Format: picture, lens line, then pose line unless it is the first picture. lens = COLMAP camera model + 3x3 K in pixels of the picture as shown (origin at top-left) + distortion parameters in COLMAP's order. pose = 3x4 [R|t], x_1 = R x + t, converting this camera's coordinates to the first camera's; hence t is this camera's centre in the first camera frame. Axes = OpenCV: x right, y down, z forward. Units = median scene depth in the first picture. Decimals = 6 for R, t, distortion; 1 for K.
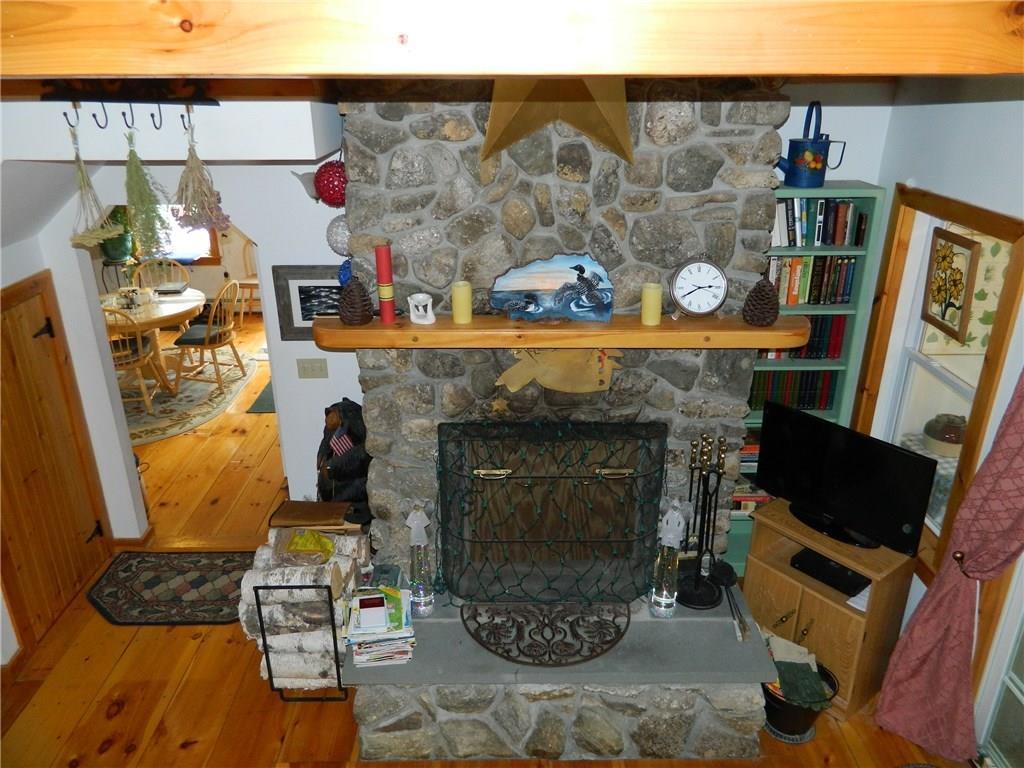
lens RADIAL K [[754.9, 0, 509.9], [0, 754.9, 379.3], [0, 0, 1]] dist [0.005959, 0.002080]
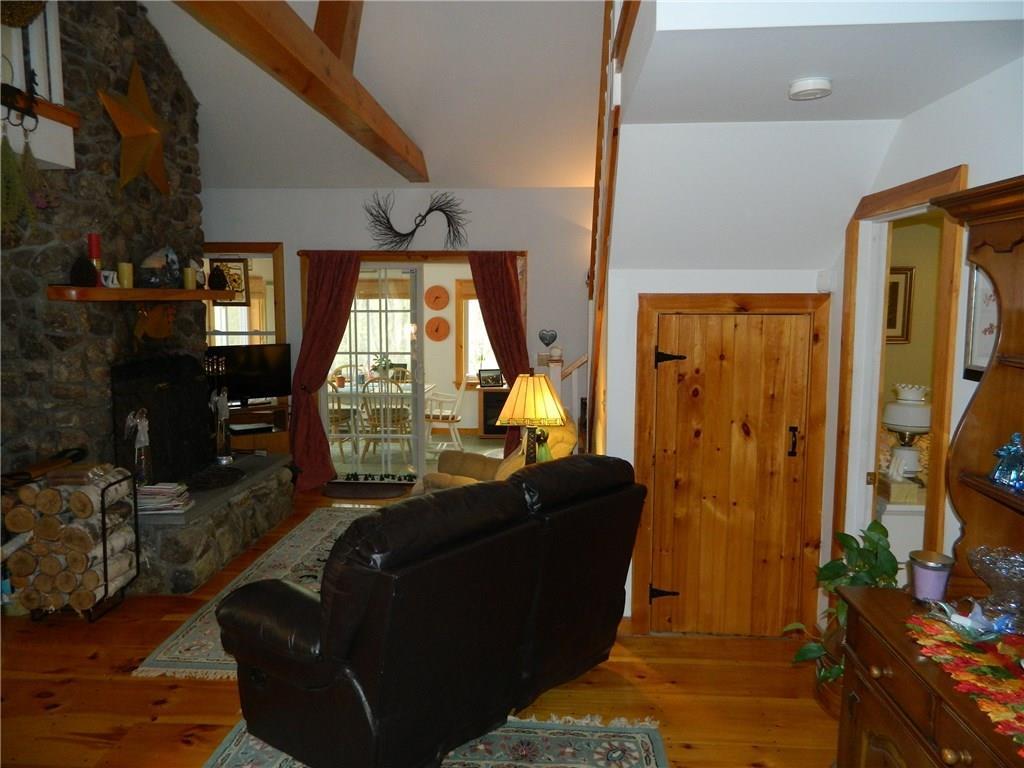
lens RADIAL K [[754.9, 0, 508.8], [0, 754.9, 379.3], [0, 0, 1]] dist [0.005959, 0.002080]
pose [[0.073234, -0.102905, 0.991992, -1.569946], [0.385217, 0.920388, 0.067039, 0.294422], [-0.919916, 0.377223, 0.107044, 0.189947]]
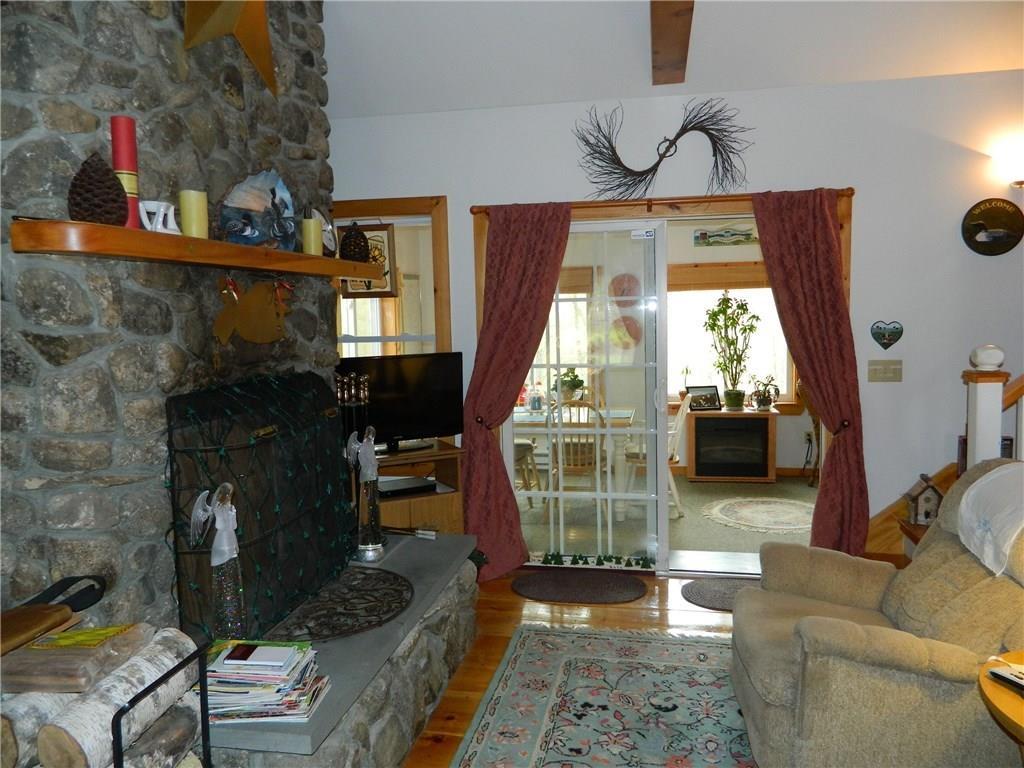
lens RADIAL K [[754.9, 0, 513.5], [0, 754.9, 380.9], [0, 0, 1]] dist [0.005959, 0.002080]
pose [[0.196641, -0.089784, 0.976356, -0.782875], [0.399967, 0.916522, 0.003728, 0.185431], [-0.895186, 0.389778, 0.216136, 0.599177]]
